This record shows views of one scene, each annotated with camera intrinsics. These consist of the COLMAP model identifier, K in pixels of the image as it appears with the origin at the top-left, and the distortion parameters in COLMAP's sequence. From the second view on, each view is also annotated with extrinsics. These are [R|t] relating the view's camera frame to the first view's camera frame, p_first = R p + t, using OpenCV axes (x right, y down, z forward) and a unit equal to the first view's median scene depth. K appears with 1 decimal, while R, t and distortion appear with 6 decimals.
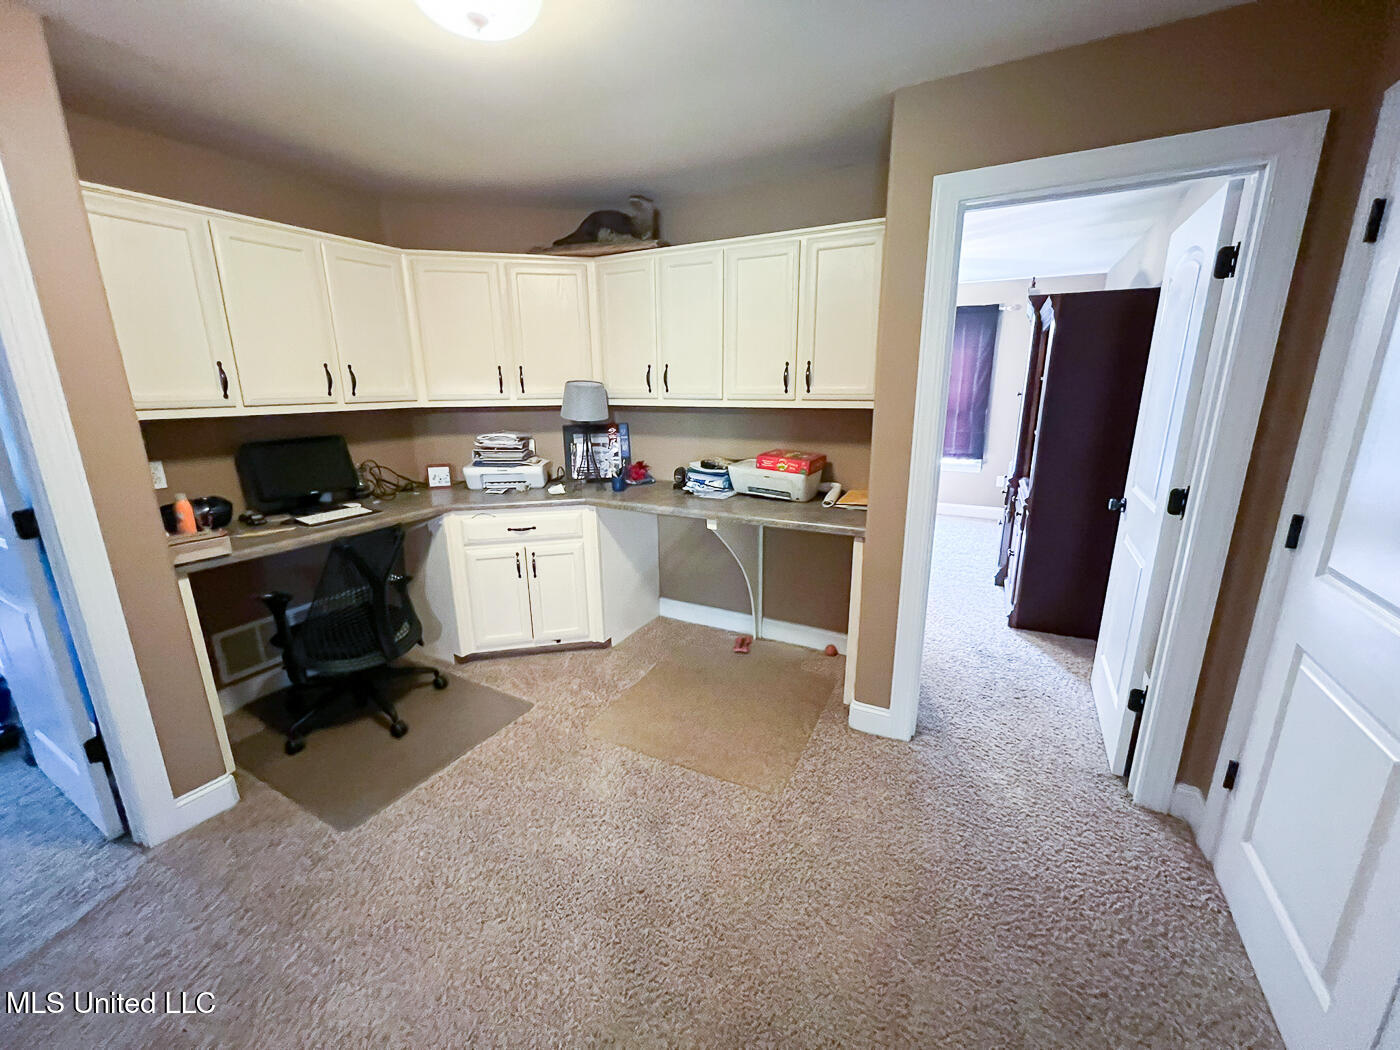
lens RADIAL K [[559.4, 0, 697.5], [0, 559.4, 520.9], [0, 0, 1]] dist [-0.003809, -0.000397]
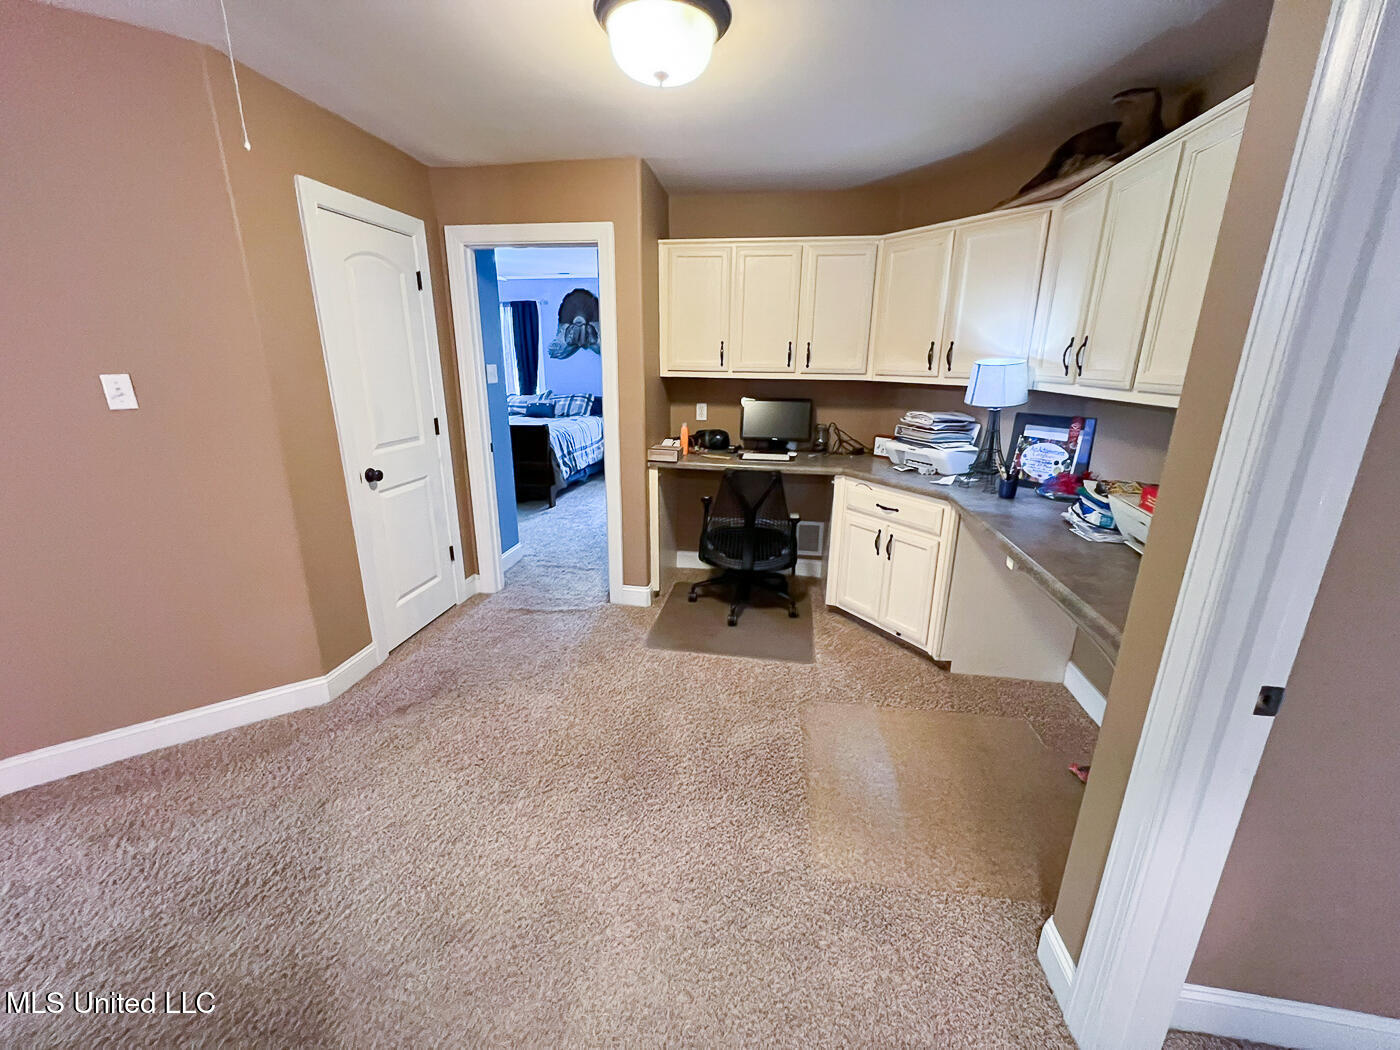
lens RADIAL K [[559.4, 0, 695.9], [0, 559.4, 523.4], [0, 0, 1]] dist [-0.003809, -0.000397]
pose [[0.326747, 0.279131, -0.902952, 0.475562], [-0.239682, 0.948632, 0.206520, -0.082583], [0.914215, 0.148942, 0.376865, 0.318490]]
